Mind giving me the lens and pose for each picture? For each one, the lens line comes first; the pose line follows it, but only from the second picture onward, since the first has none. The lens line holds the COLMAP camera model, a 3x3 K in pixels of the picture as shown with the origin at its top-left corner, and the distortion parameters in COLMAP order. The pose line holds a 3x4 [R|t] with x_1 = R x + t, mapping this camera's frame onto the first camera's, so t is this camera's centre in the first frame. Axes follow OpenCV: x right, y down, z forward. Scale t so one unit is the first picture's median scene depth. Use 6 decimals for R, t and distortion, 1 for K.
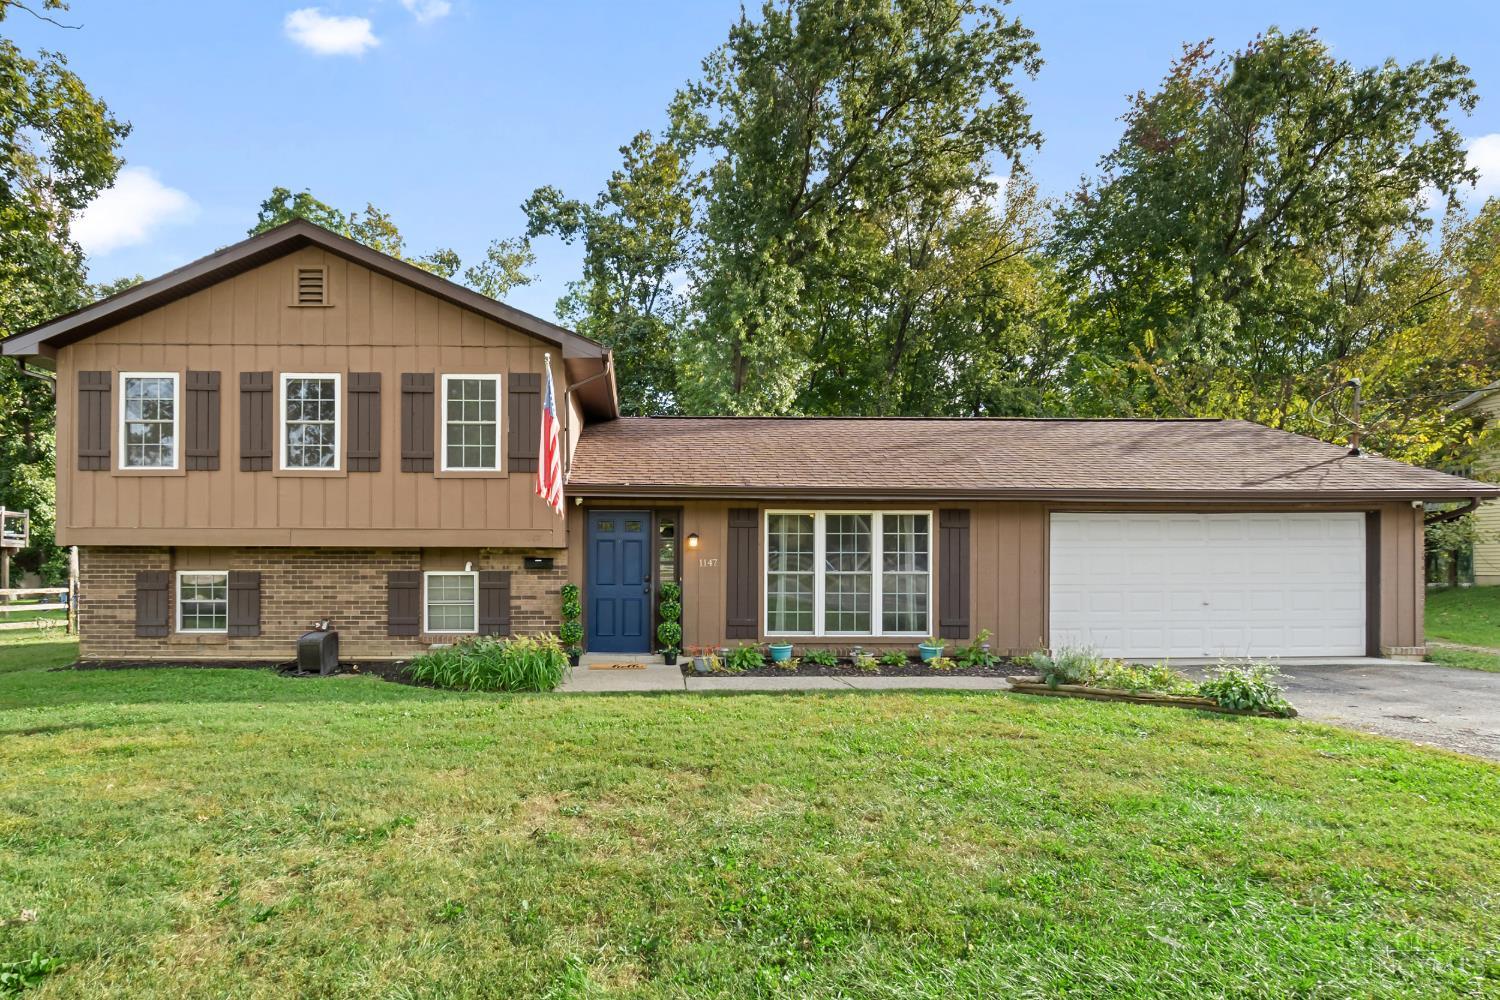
lens RADIAL K [[705.6, 0, 748.9], [0, 705.6, 554.1], [0, 0, 1]] dist [-0.004083, -0.000557]
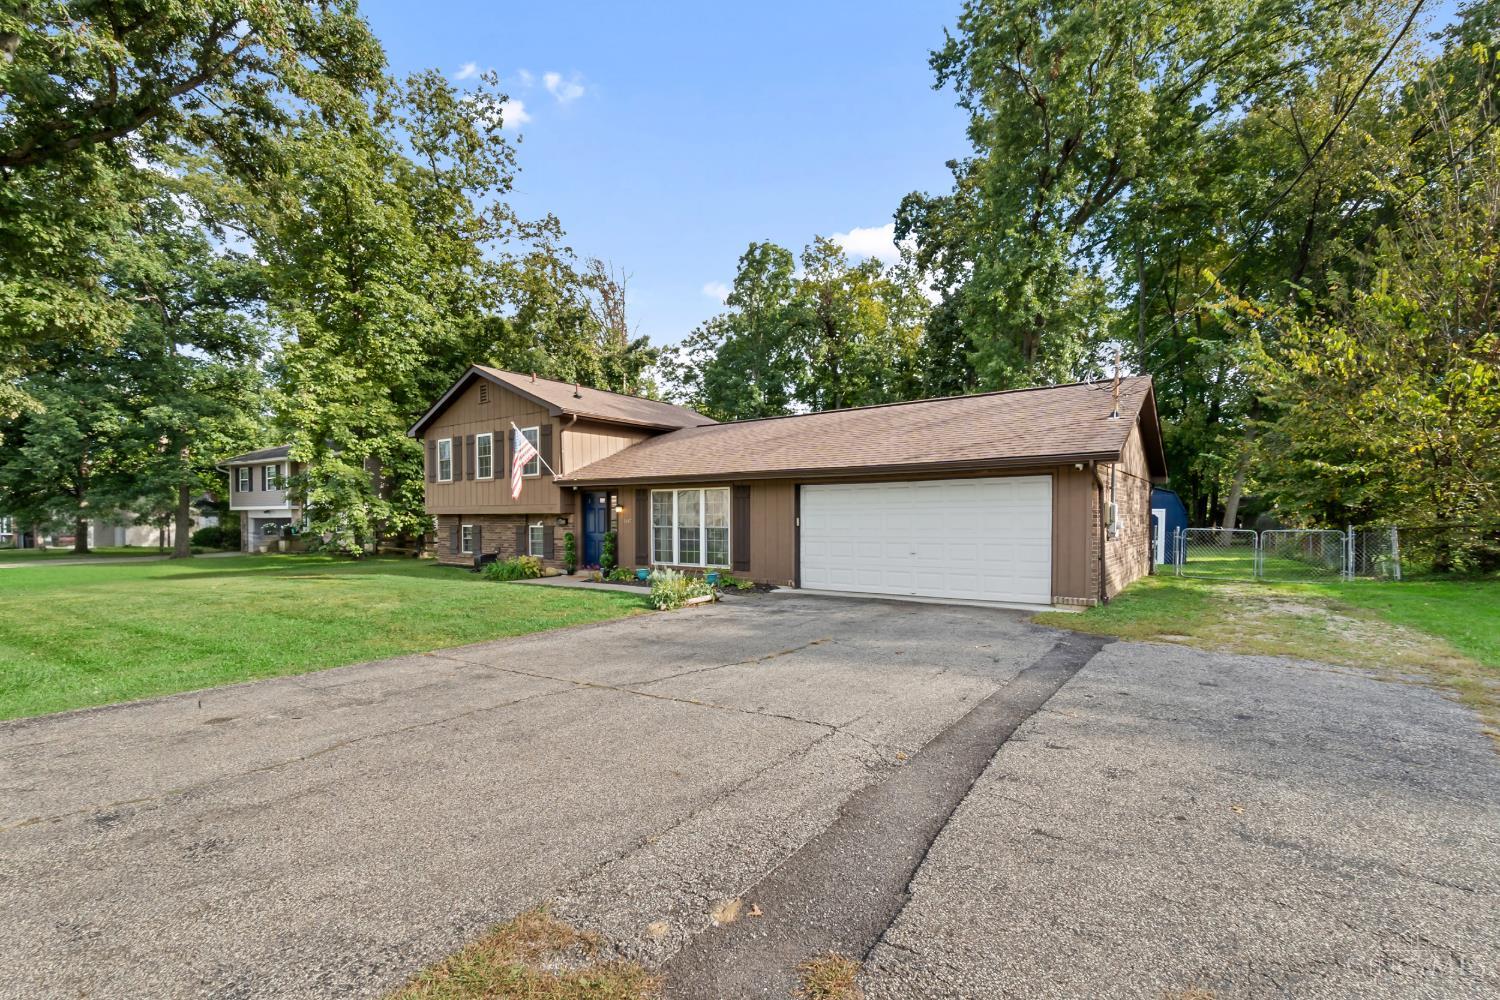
lens RADIAL K [[685.5, 0, 748.7], [0, 685.5, 519.7], [0, 0, 1]] dist [-0.001957, -0.000144]
pose [[0.785312, -0.002605, -0.619094, 1.195526], [0.002220, 0.999997, -0.001392, 0.011789], [0.619096, -0.000281, 0.785315, -0.138827]]
